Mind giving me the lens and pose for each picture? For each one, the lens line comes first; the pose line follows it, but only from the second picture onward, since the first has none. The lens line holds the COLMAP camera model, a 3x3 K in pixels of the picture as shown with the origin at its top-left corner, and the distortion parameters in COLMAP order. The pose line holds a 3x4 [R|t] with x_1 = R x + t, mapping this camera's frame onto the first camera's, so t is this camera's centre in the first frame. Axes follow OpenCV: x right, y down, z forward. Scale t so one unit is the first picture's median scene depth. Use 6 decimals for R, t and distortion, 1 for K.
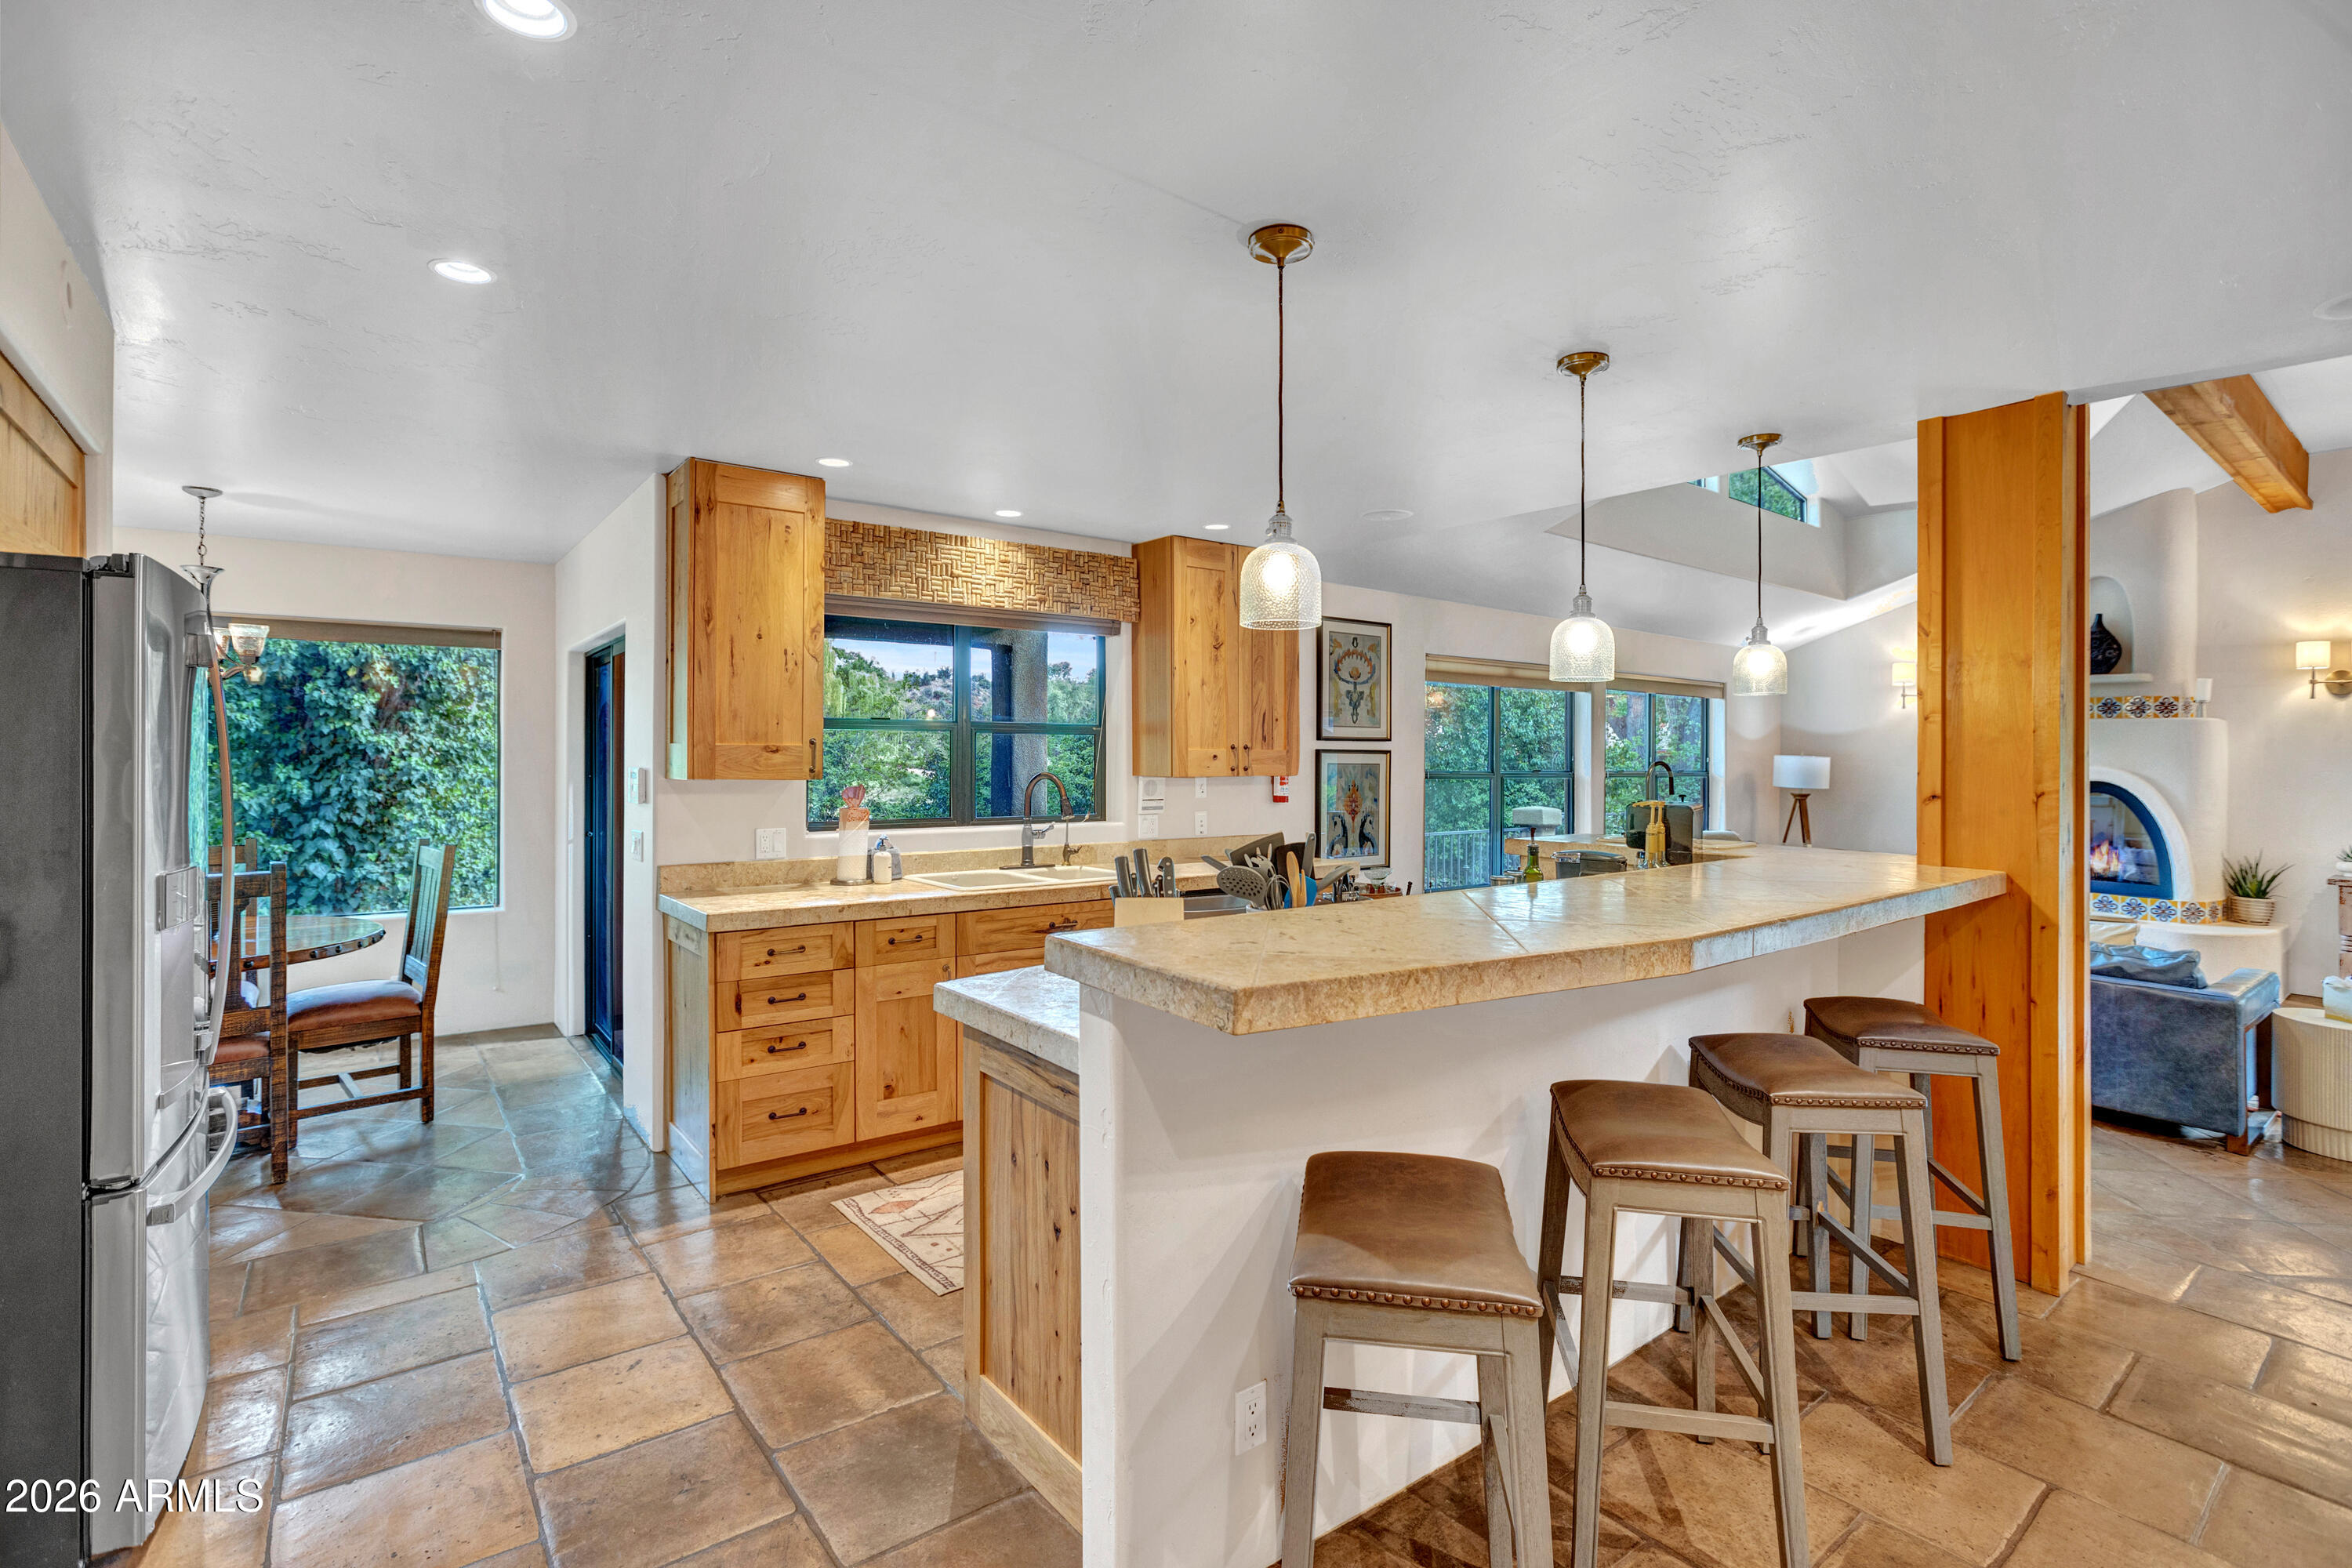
lens RADIAL K [[1098.3, 0, 1171.4], [0, 1098.3, 749.6], [0, 0, 1]] dist [-0.029695, 0.001330]
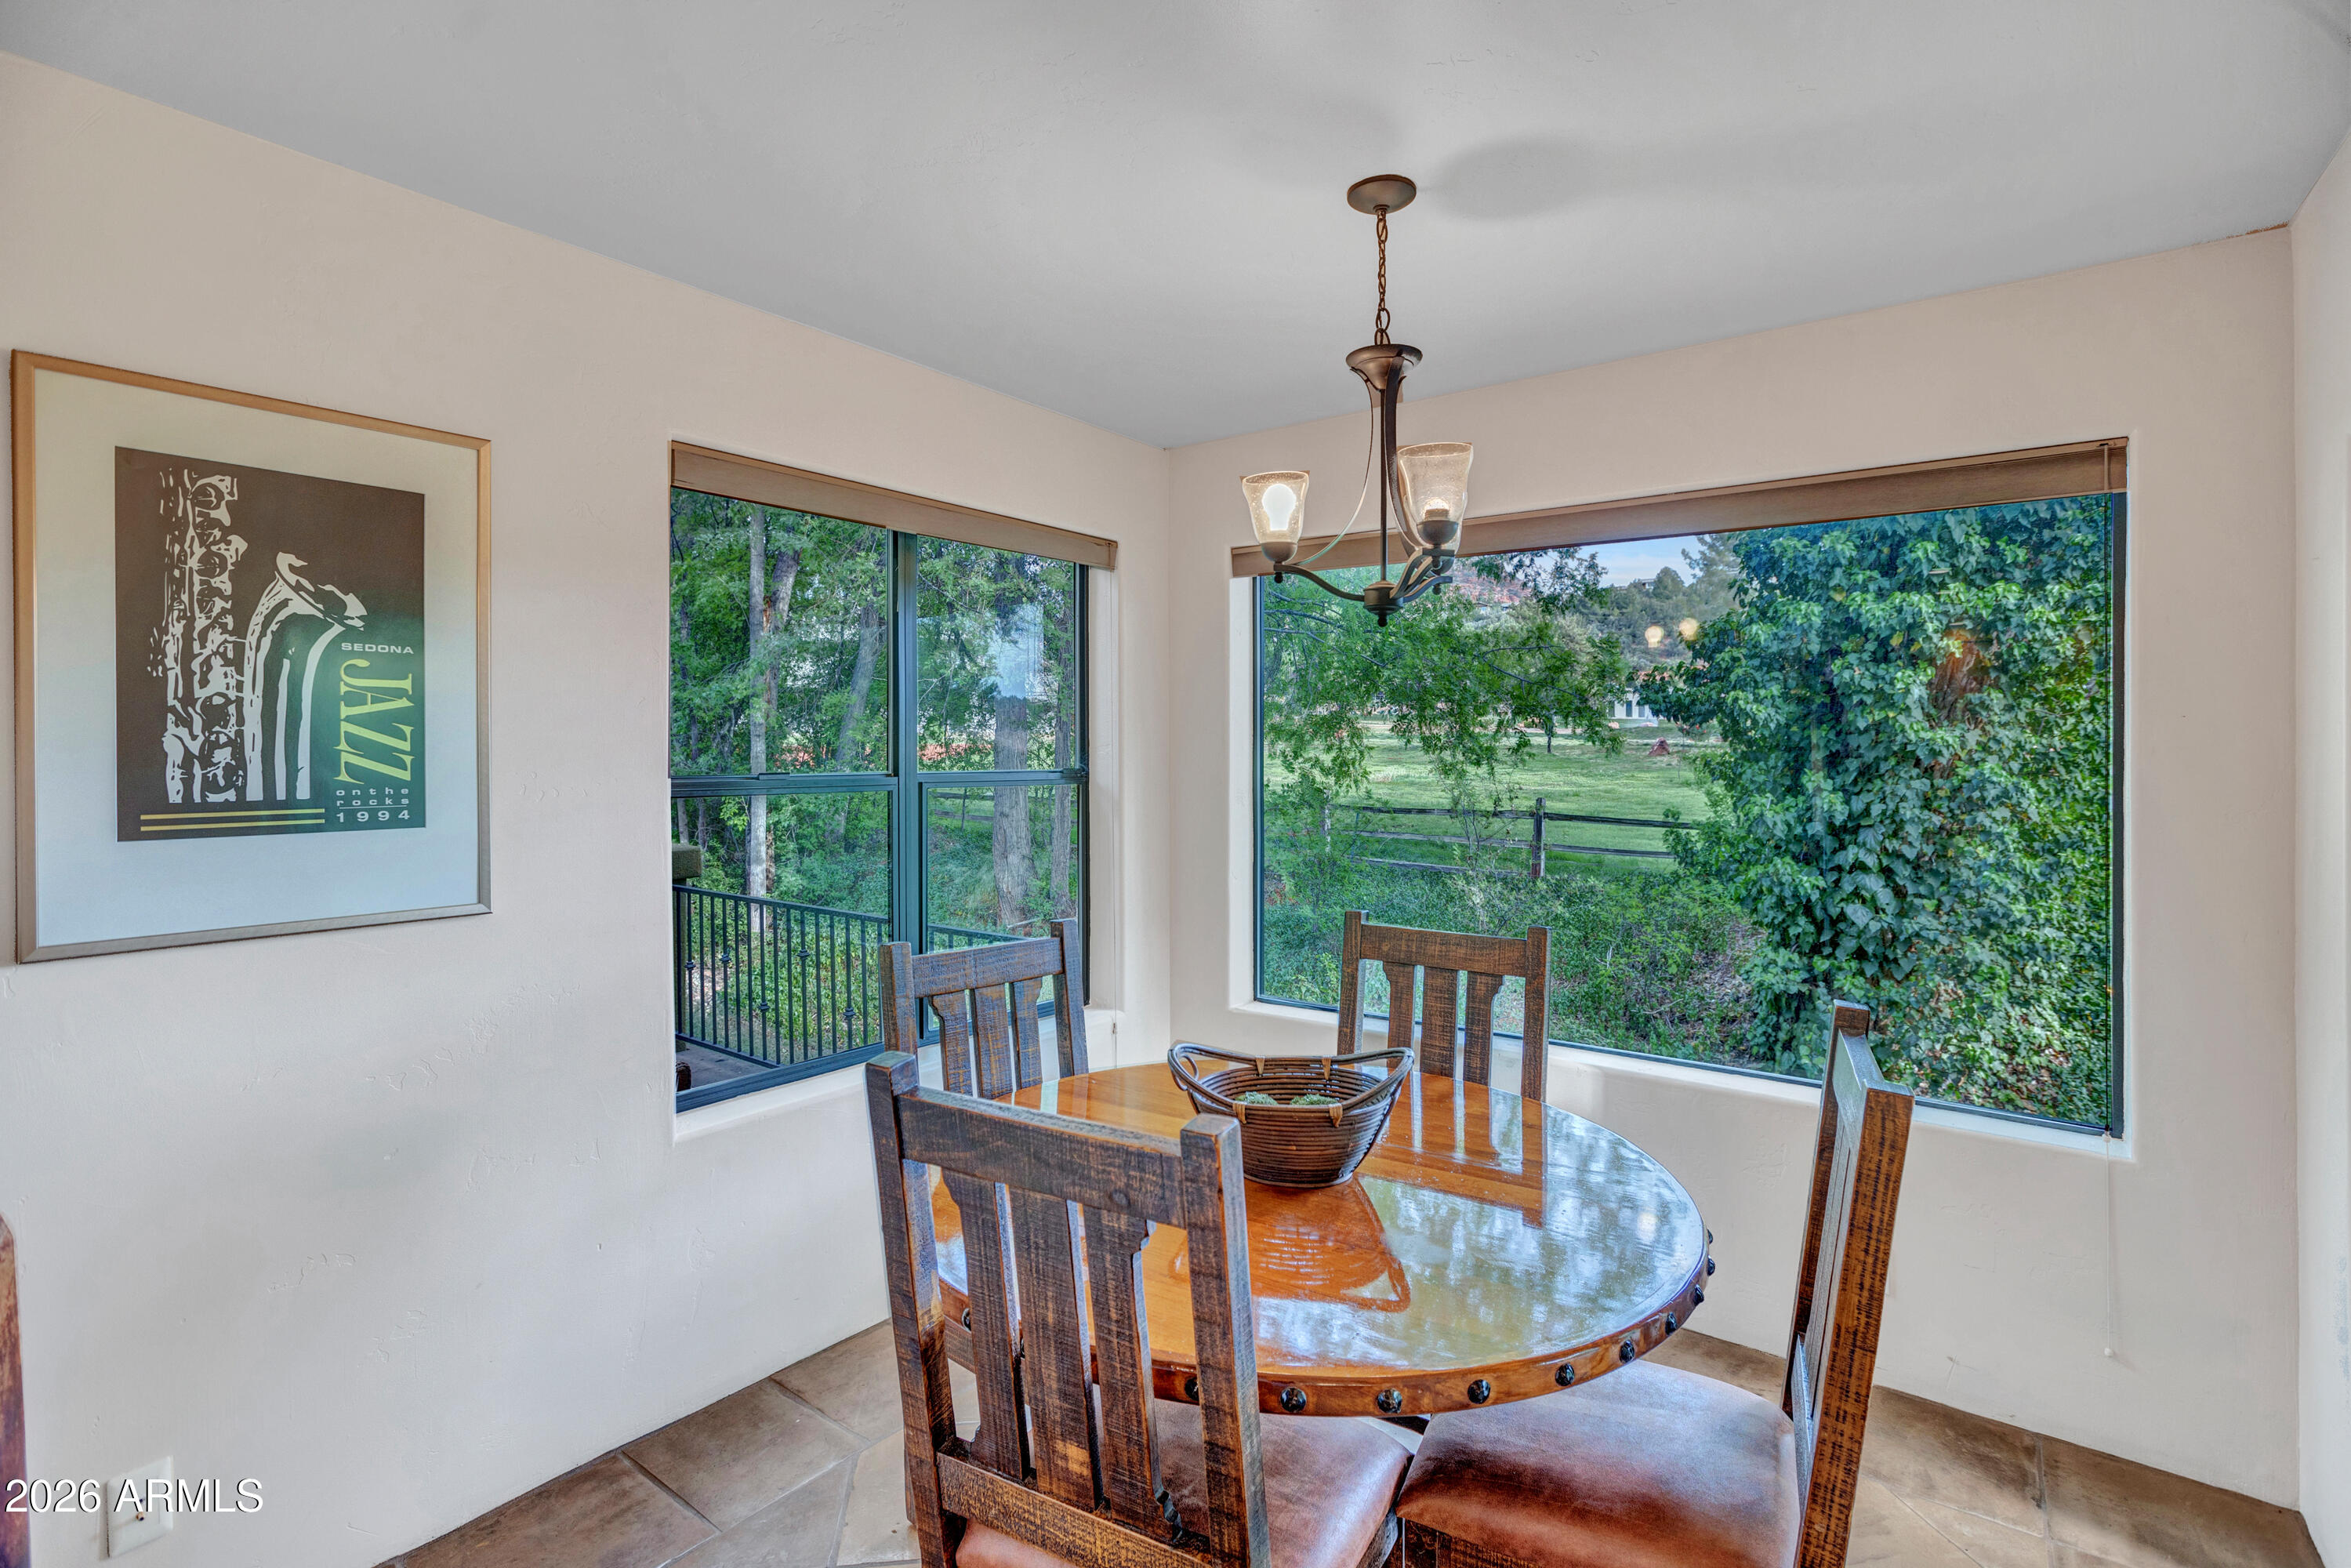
lens RADIAL K [[1097.8, 0, 1170.9], [0, 1097.8, 749.6], [0, 0, 1]] dist [-0.029695, 0.001330]
pose [[0.276801, -0.002688, -0.960924, -0.210575], [-0.000568, 0.999995, -0.002961, 0.001347], [0.960927, 0.001365, 0.276798, 0.346235]]
